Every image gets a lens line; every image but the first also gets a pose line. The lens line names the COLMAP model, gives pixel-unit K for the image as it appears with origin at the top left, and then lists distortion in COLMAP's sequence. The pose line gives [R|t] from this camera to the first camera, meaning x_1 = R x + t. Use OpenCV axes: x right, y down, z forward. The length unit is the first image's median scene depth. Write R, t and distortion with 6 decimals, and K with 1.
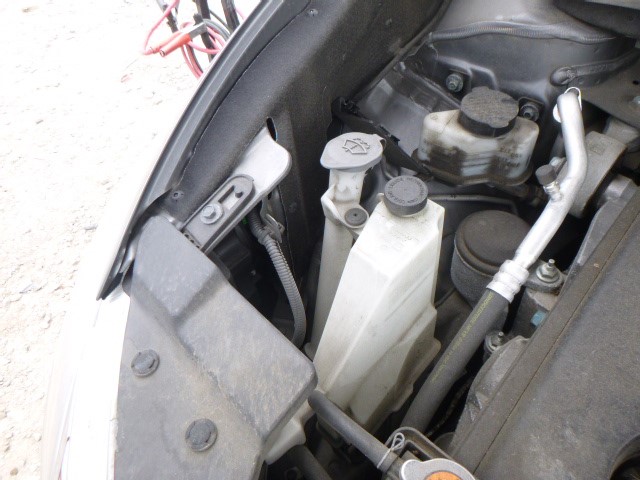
lens RADIAL K [[467.7, 0, 319.1], [0, 467.7, 241.4], [0, 0, 1]] dist [-0.012714, -0.014834]
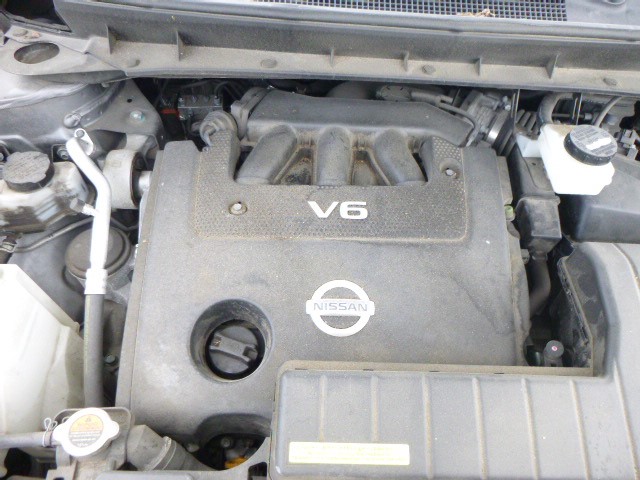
lens RADIAL K [[467.7, 0, 319.6], [0, 467.7, 236.4], [0, 0, 1]] dist [-0.012714, -0.014834]
pose [[0.691630, -0.502780, 0.518517, 0.163561], [0.490811, 0.853862, 0.173274, 0.043045], [-0.529861, 0.134652, 0.837327, -0.440607]]
